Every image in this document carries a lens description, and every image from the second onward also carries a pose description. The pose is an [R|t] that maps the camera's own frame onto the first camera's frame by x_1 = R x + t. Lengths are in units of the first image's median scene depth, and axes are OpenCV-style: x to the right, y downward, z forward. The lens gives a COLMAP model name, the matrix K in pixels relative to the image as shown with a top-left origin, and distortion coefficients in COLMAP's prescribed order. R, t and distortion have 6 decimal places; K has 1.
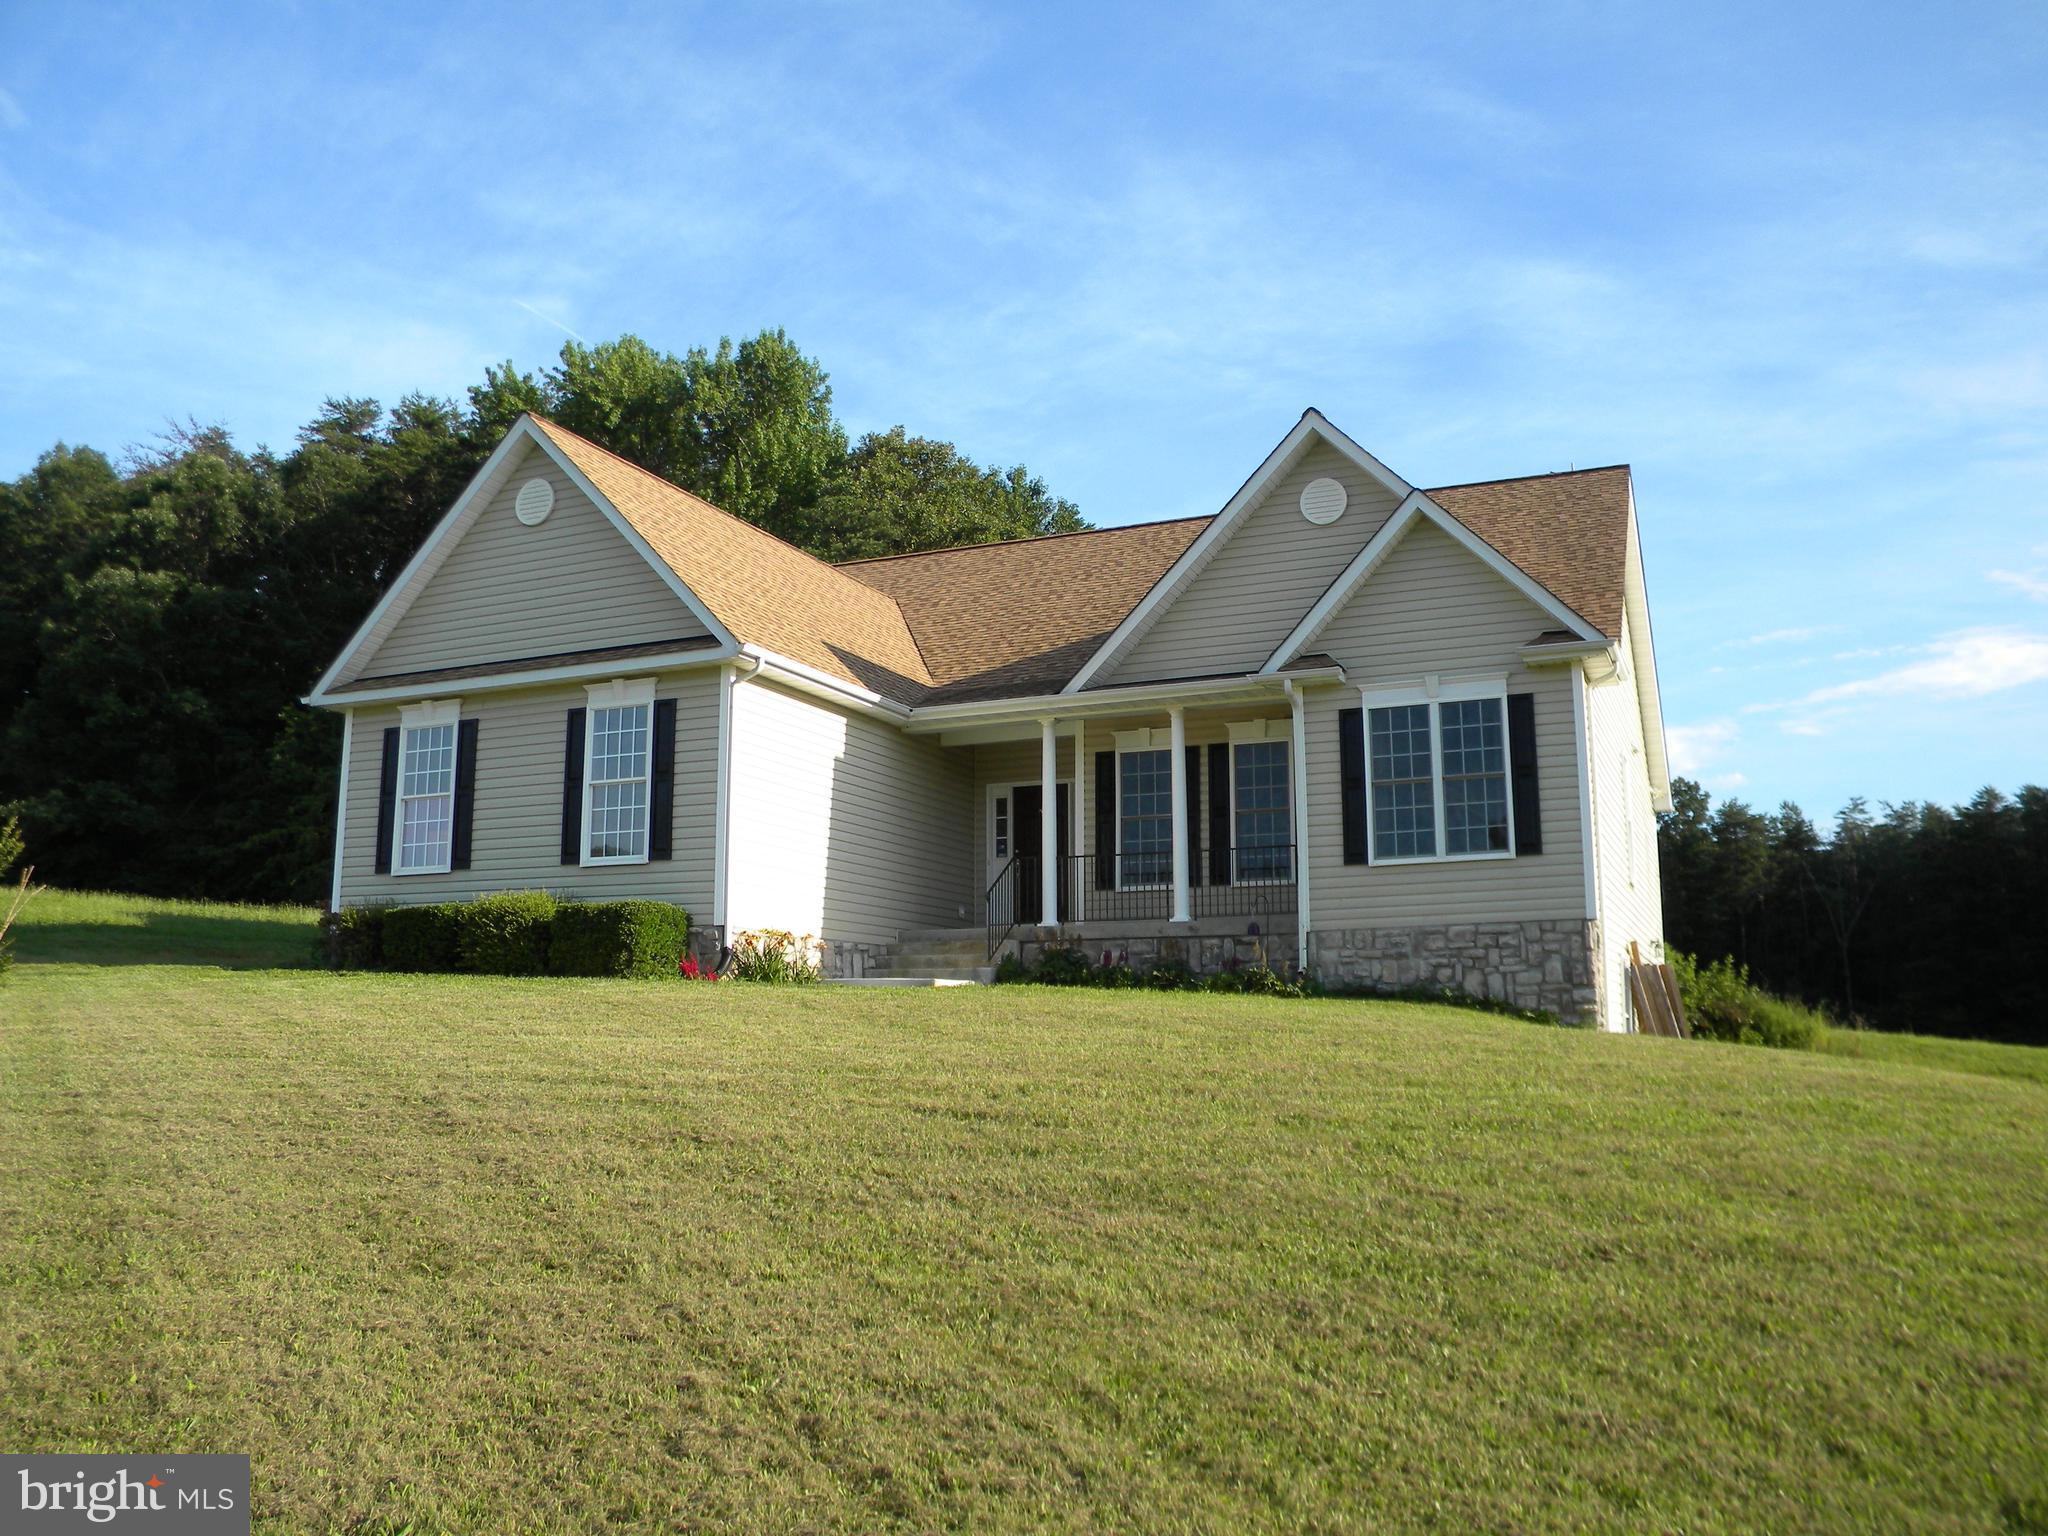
lens RADIAL K [[1689.4, 0, 1009.5], [0, 1689.4, 776.6], [0, 0, 1]] dist [-0.172505, 0.127178]
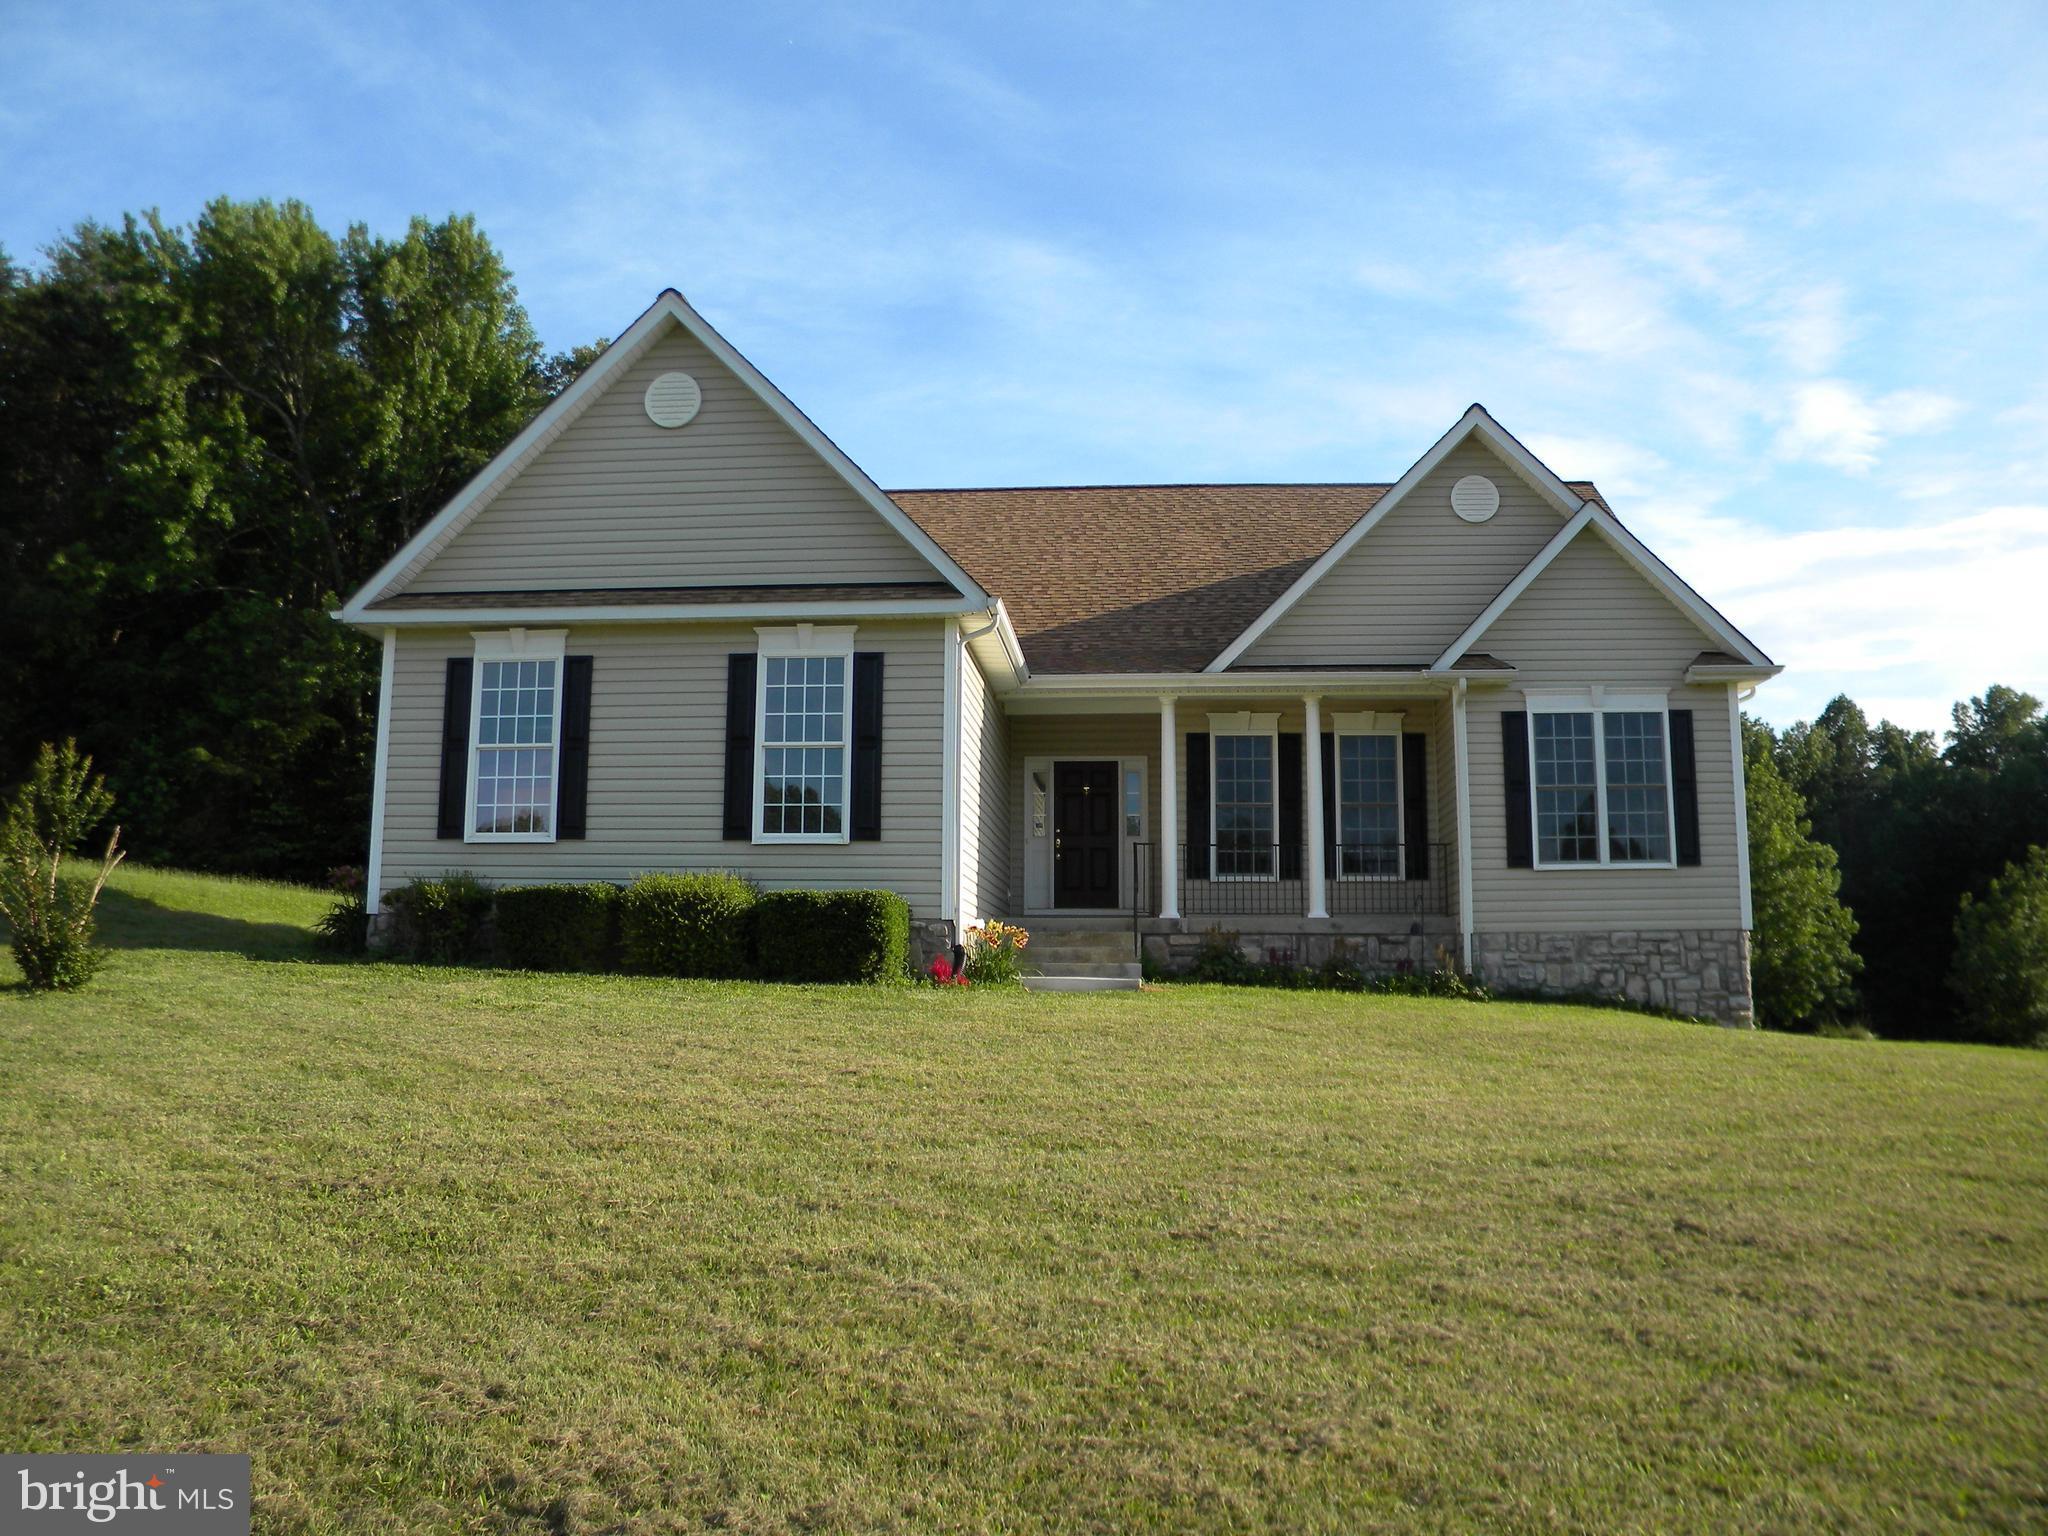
lens RADIAL K [[1689.4, 0, 1000.6], [0, 1689.4, 766.6], [0, 0, 1]] dist [-0.172505, 0.127178]
pose [[0.945659, 0.050692, 0.321186, -0.386006], [-0.059175, 0.998108, 0.016697, -0.005873], [-0.319731, -0.034796, 0.946869, 0.151423]]
